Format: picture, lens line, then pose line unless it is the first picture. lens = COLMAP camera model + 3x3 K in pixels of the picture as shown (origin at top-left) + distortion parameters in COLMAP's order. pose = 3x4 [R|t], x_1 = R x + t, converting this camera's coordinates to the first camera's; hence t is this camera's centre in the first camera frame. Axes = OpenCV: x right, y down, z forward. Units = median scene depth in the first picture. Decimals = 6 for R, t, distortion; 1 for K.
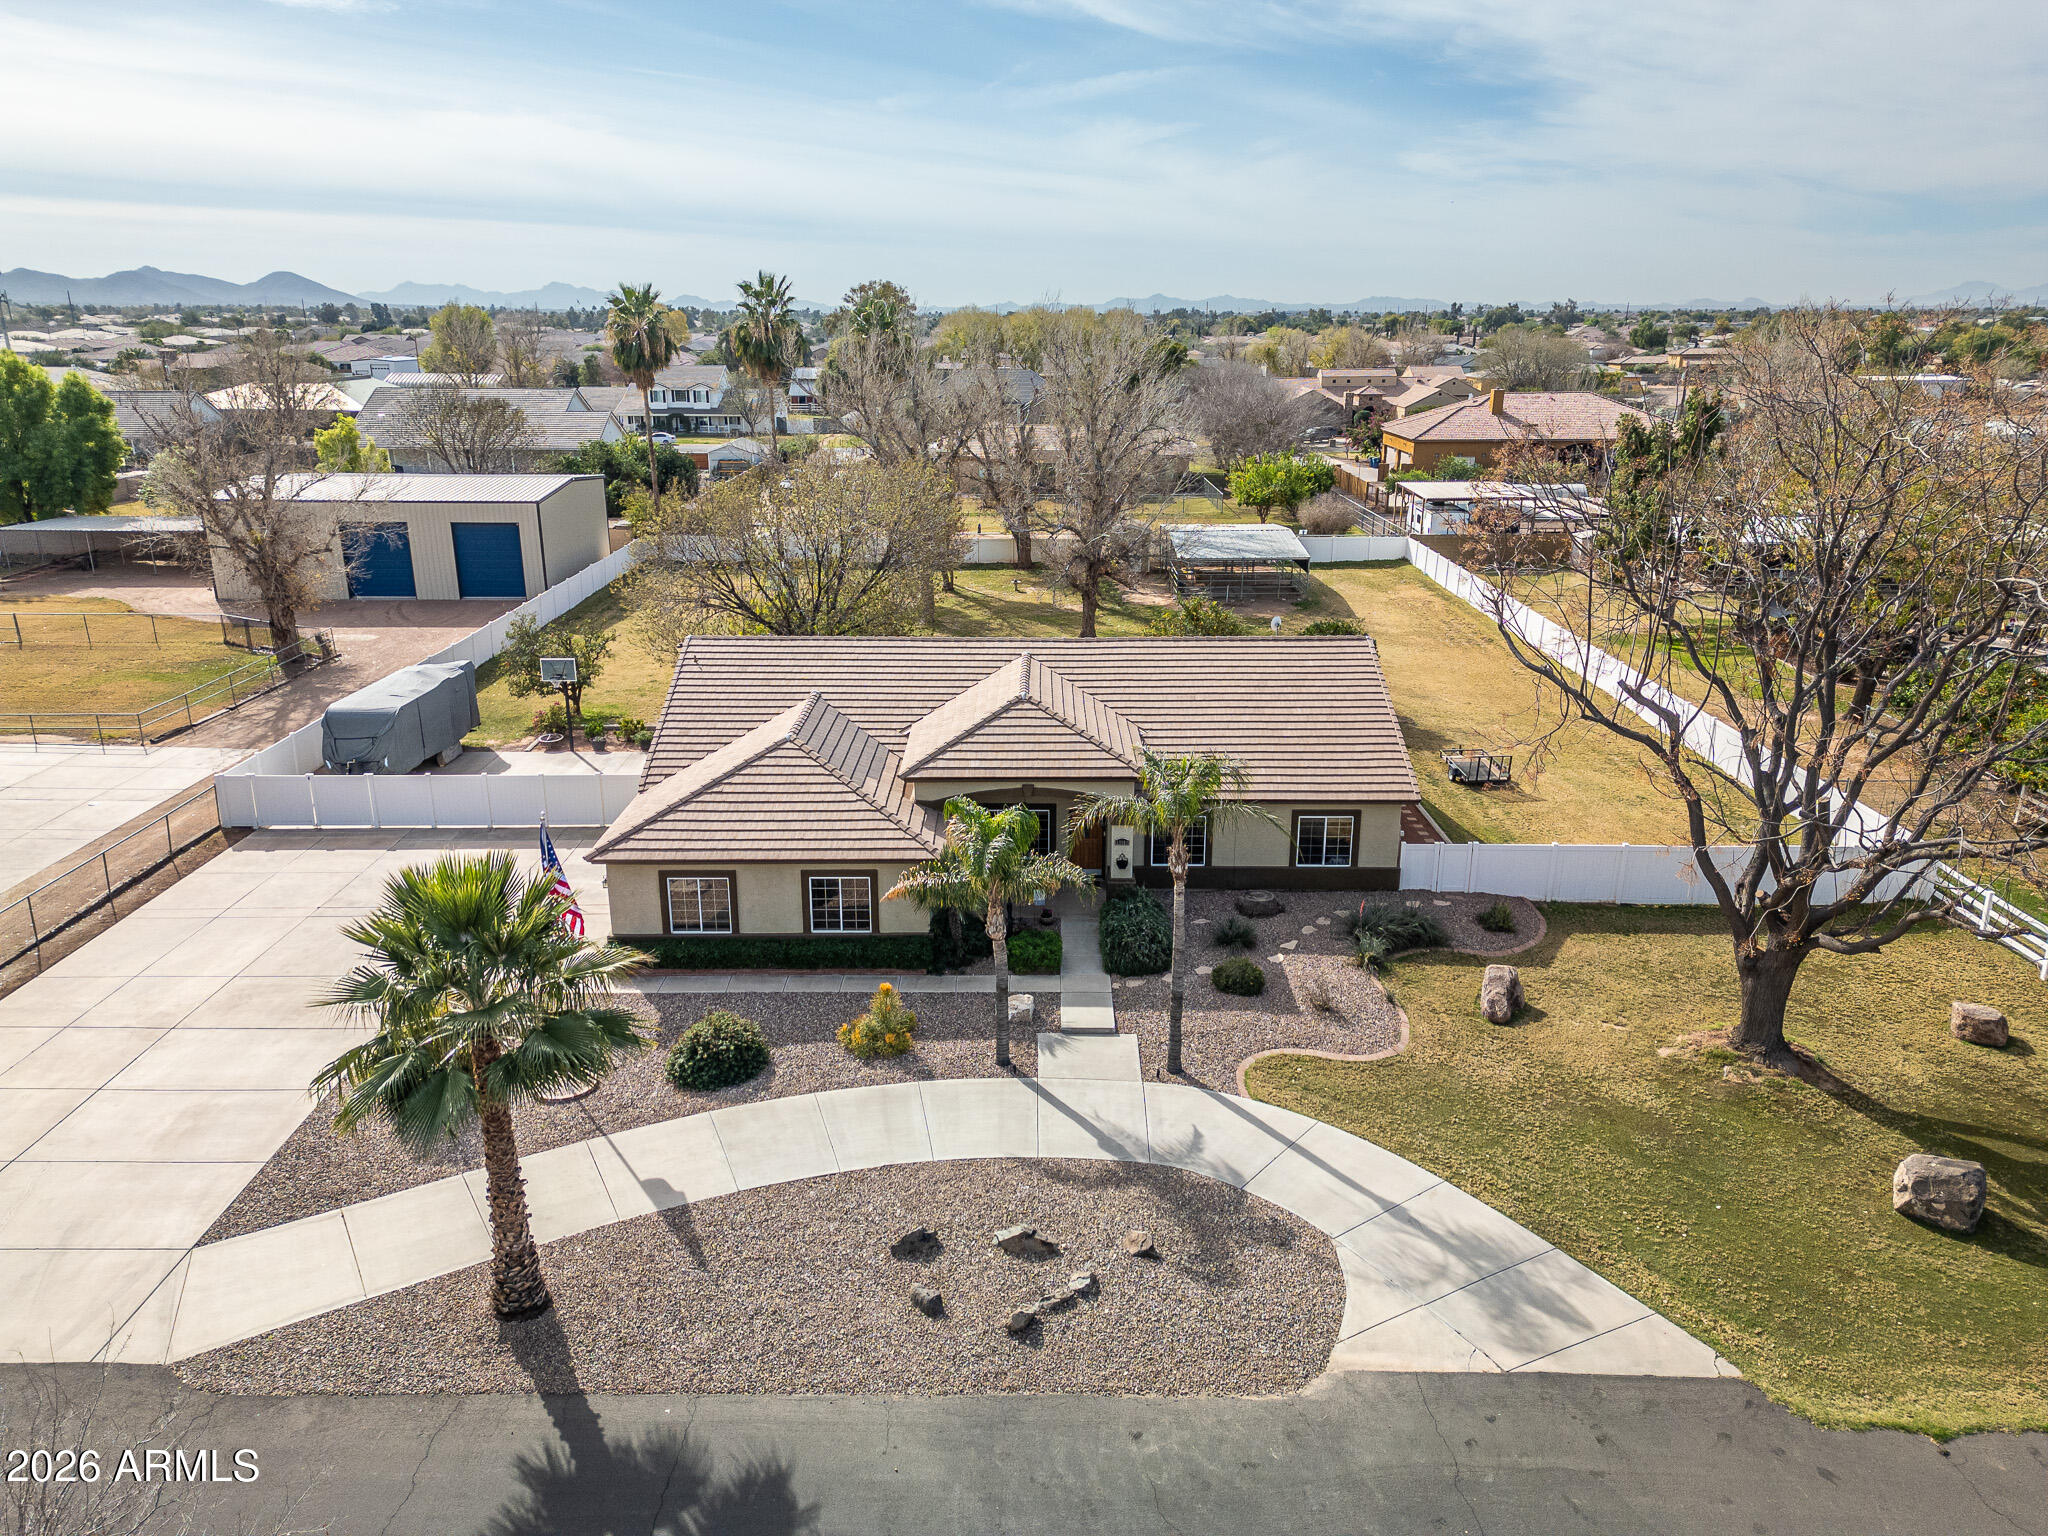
lens RADIAL K [[1433.1, 0, 1024.0], [0, 1433.1, 768.0], [0, 0, 1]] dist [0.070004, -0.065228]
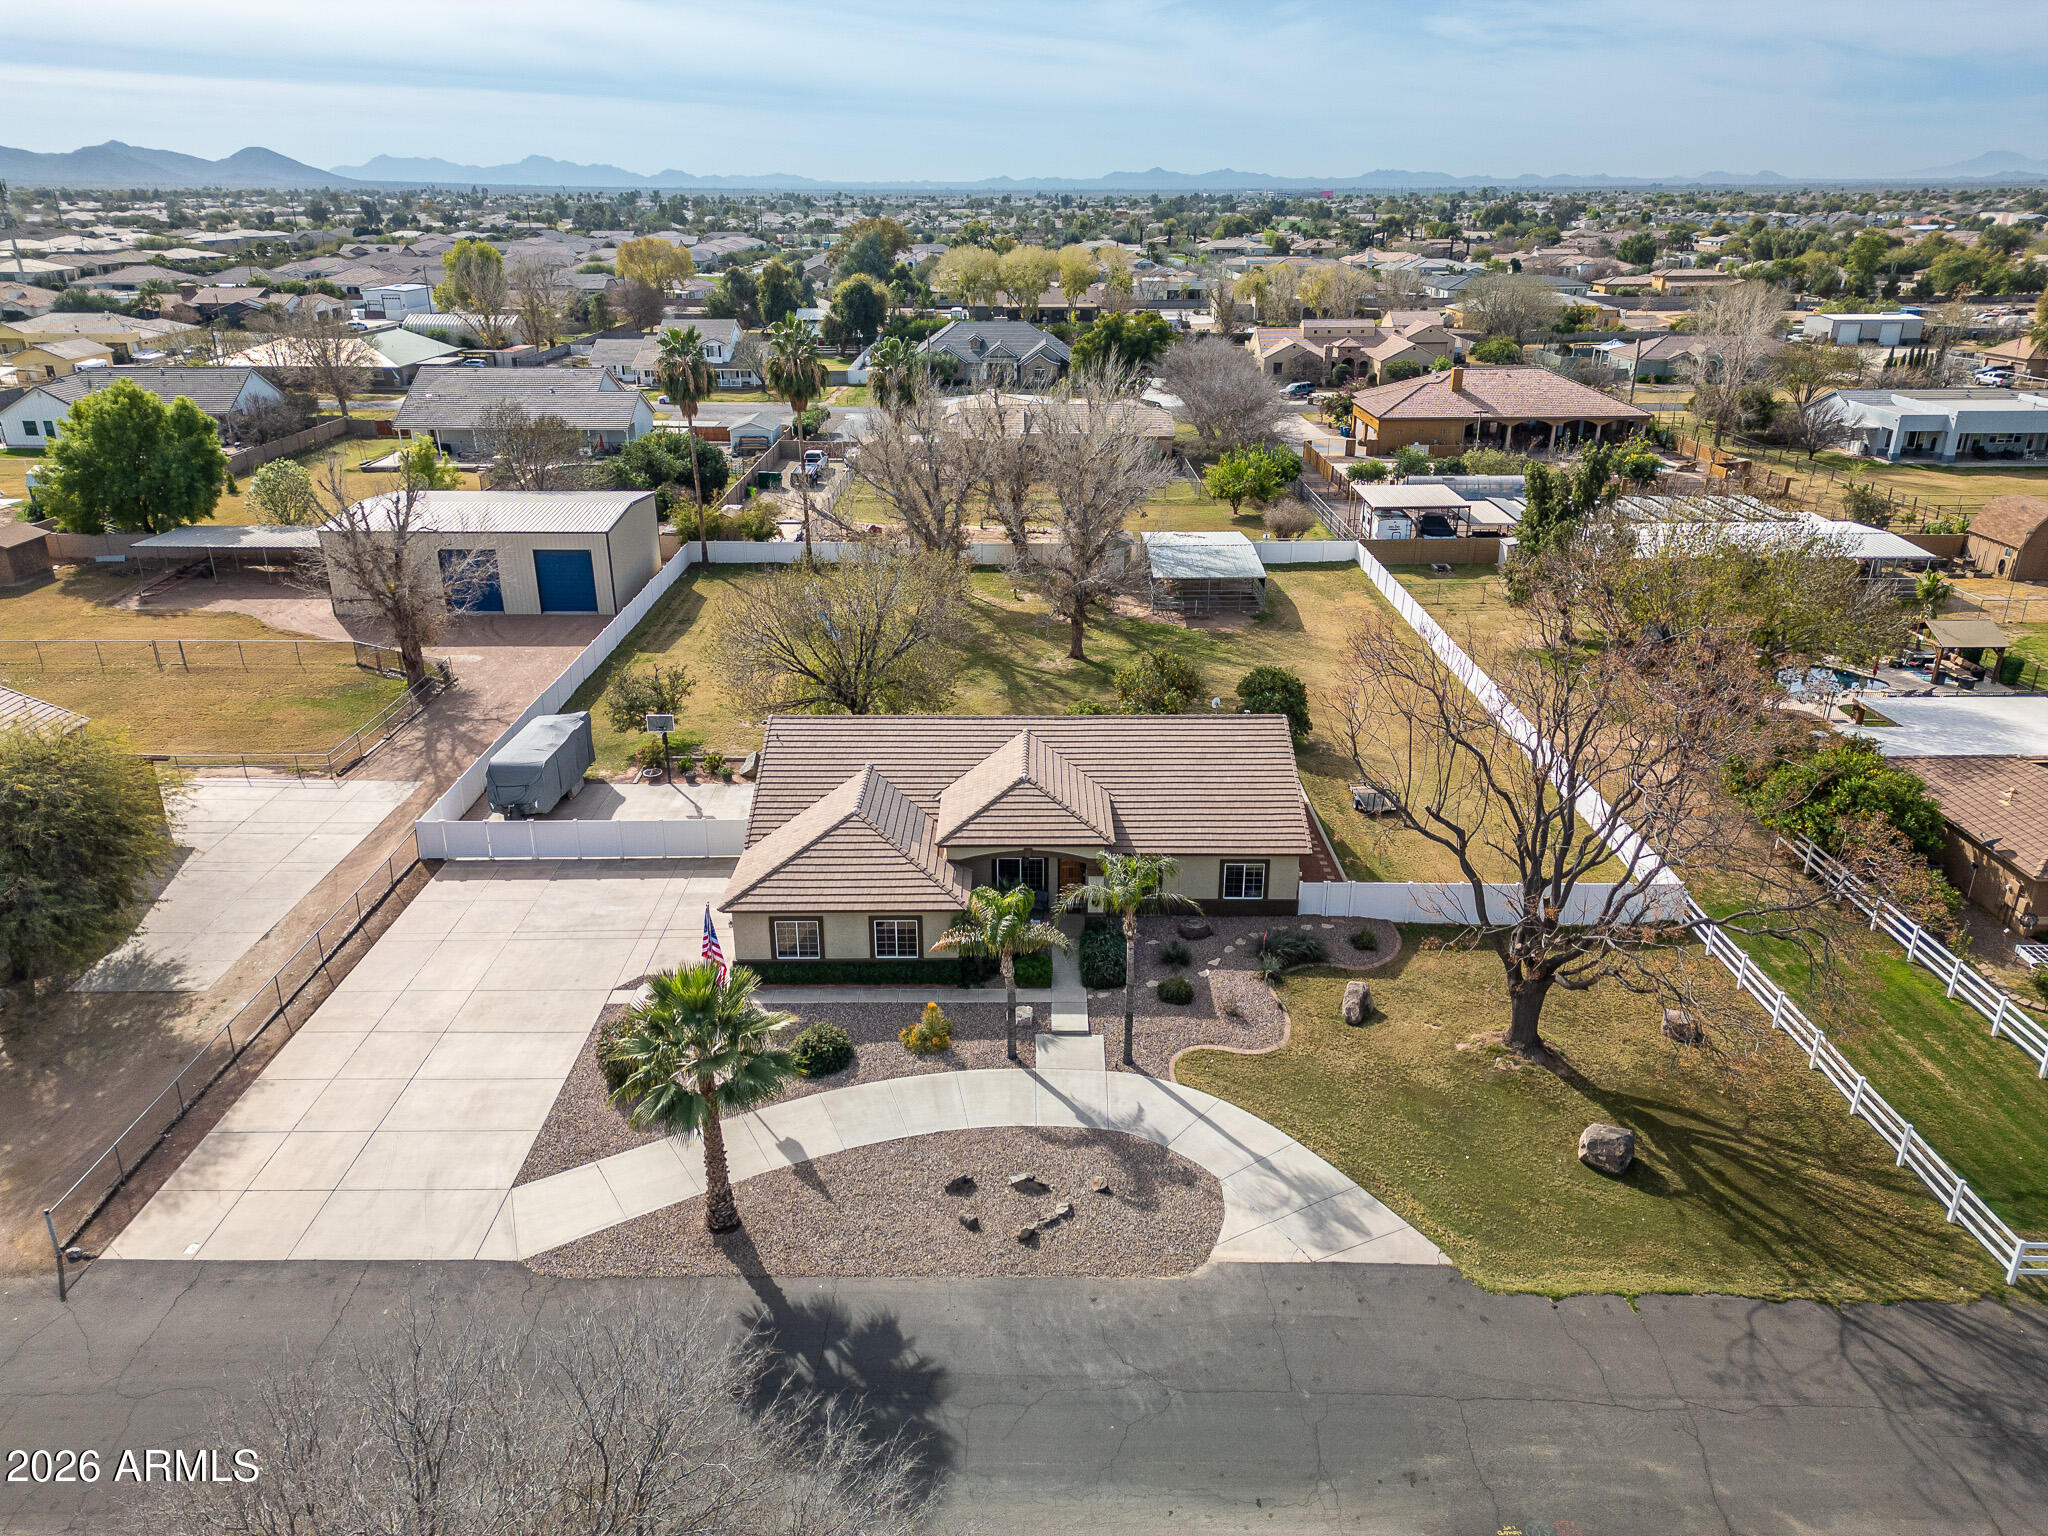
lens RADIAL K [[1433.1, 0, 1024.0], [0, 1433.1, 768.0], [0, 0, 1]] dist [0.070004, -0.065228]
pose [[0.999992, -0.002738, 0.002768, -0.005309], [0.002517, 0.997022, 0.077079, -0.187707], [-0.002971, -0.077071, 0.997021, -0.412351]]
